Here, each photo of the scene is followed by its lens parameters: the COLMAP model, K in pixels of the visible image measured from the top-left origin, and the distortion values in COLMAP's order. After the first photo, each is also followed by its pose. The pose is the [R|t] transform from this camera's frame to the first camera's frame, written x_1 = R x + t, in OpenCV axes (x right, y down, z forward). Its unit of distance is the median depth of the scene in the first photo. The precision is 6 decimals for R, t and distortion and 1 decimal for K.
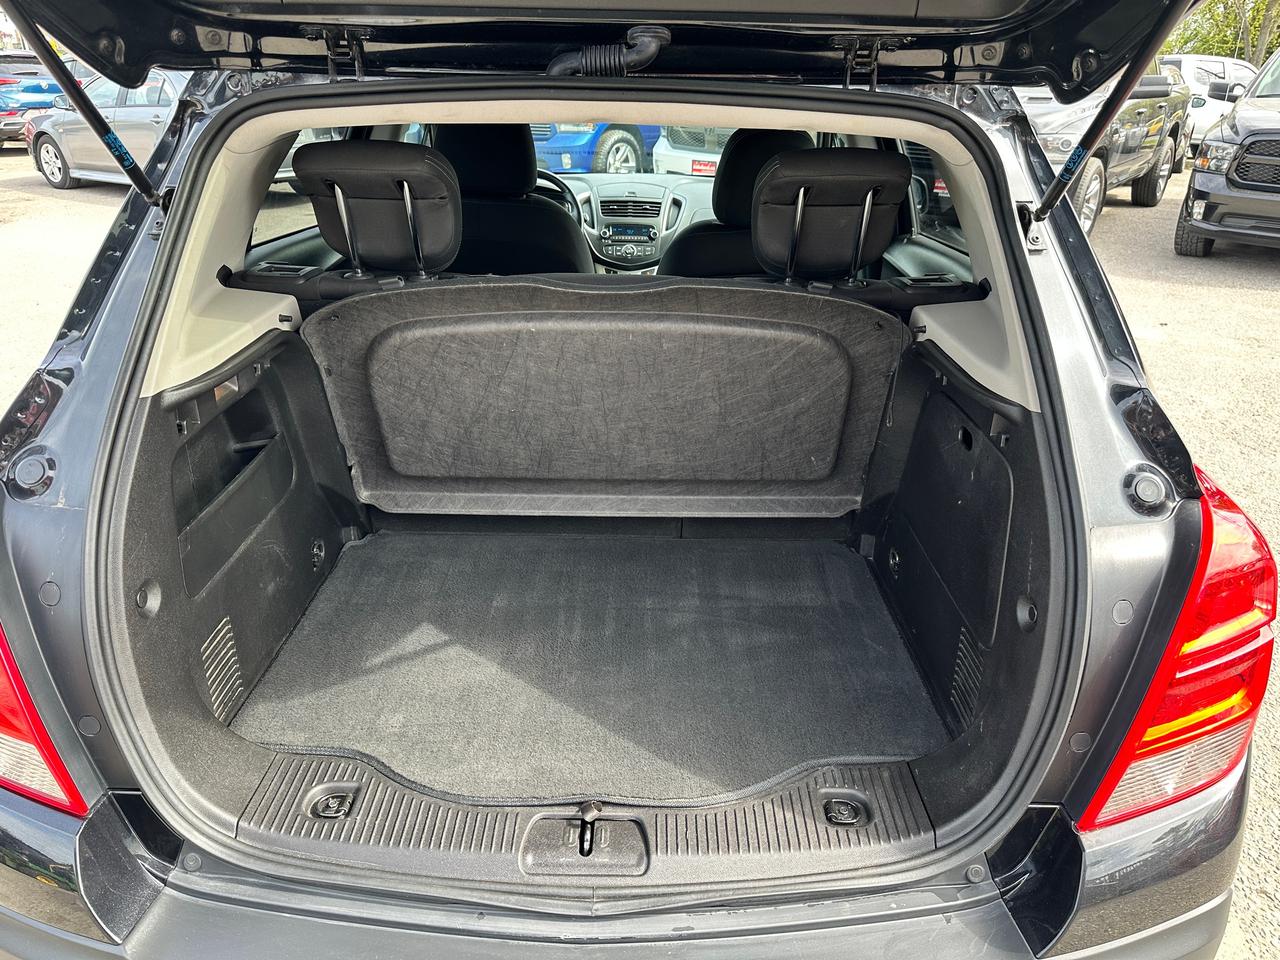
lens RADIAL K [[914.3, 0, 644.7], [0, 914.3, 476.1], [0, 0, 1]] dist [-0.002947, -0.007140]
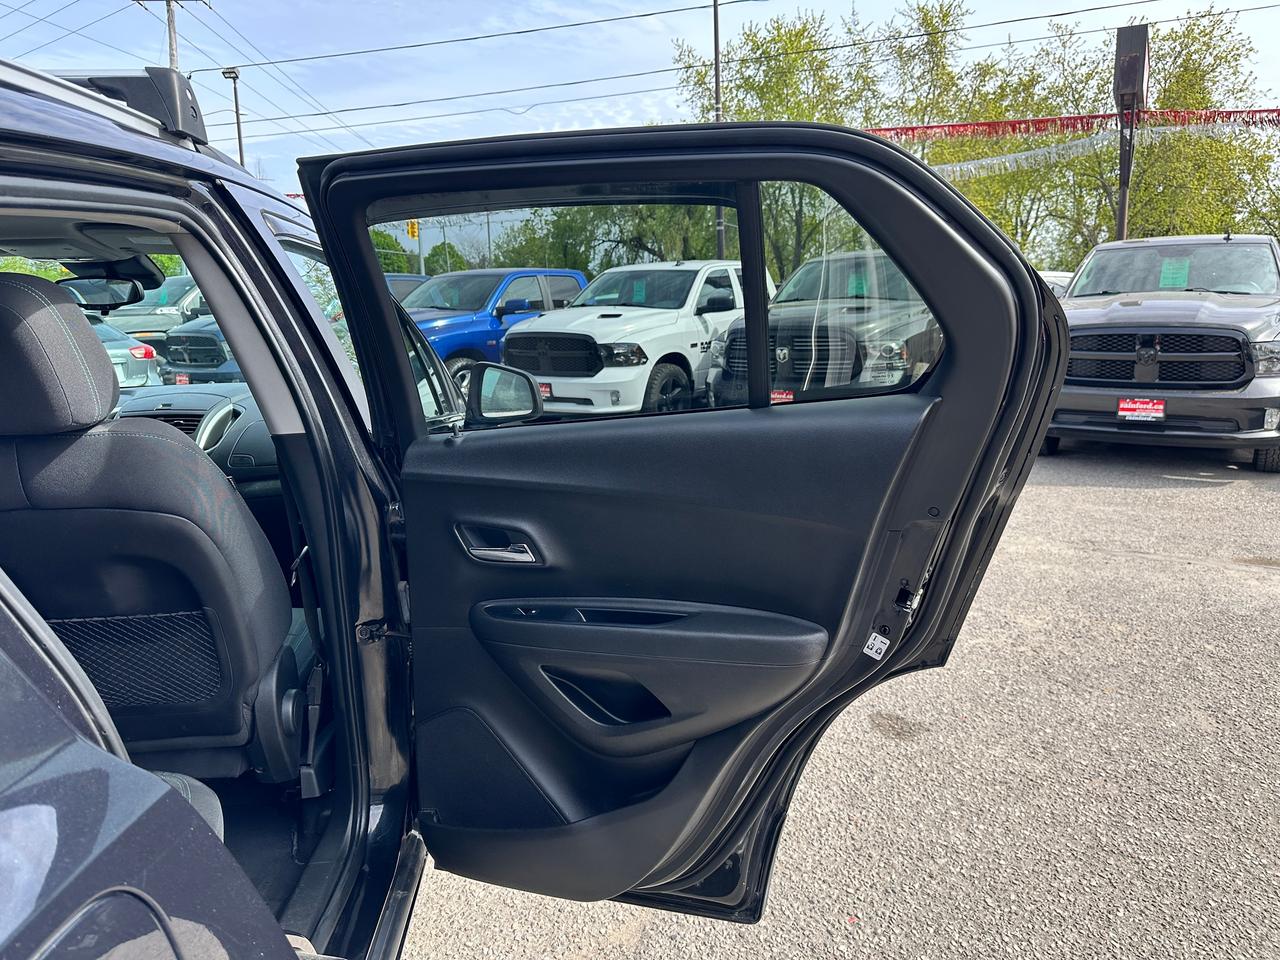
lens RADIAL K [[914.3, 0, 644.7], [0, 914.3, 476.1], [0, 0, 1]] dist [-0.002947, -0.007140]
pose [[0.996862, -0.047815, 0.063091, 0.138899], [0.061437, 0.969884, -0.235690, -0.022064], [-0.049921, 0.238826, 0.969778, 0.108377]]
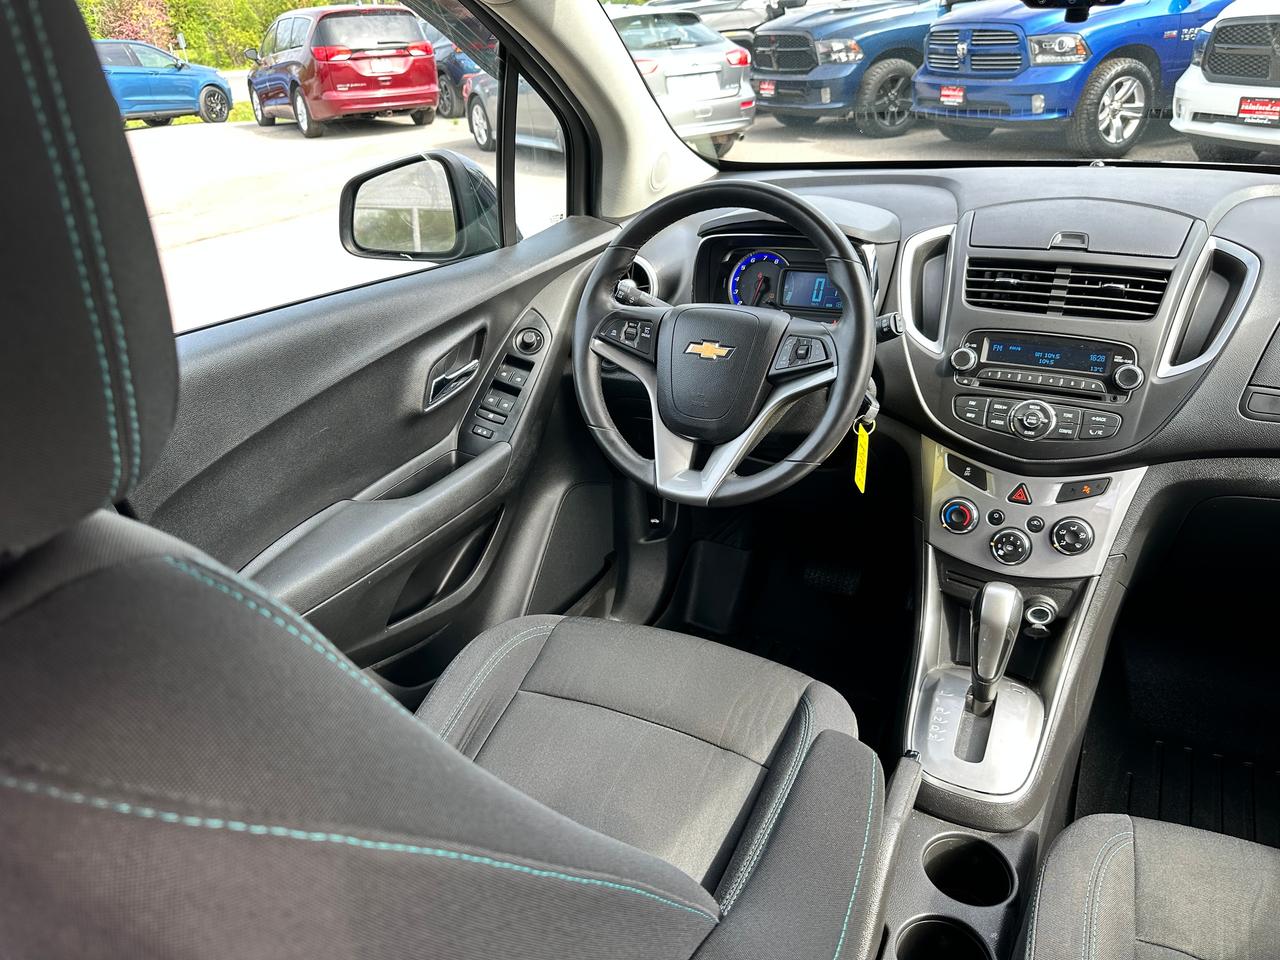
lens RADIAL K [[903.5, 0, 623.0], [0, 903.5, 471.6], [0, 0, 1]] dist [-0.005041, -0.010324]
pose [[0.874027, 0.147334, -0.463000, 0.002645], [-0.122021, 0.988937, 0.084350, -0.097369], [0.470305, -0.017229, 0.882336, 0.264455]]
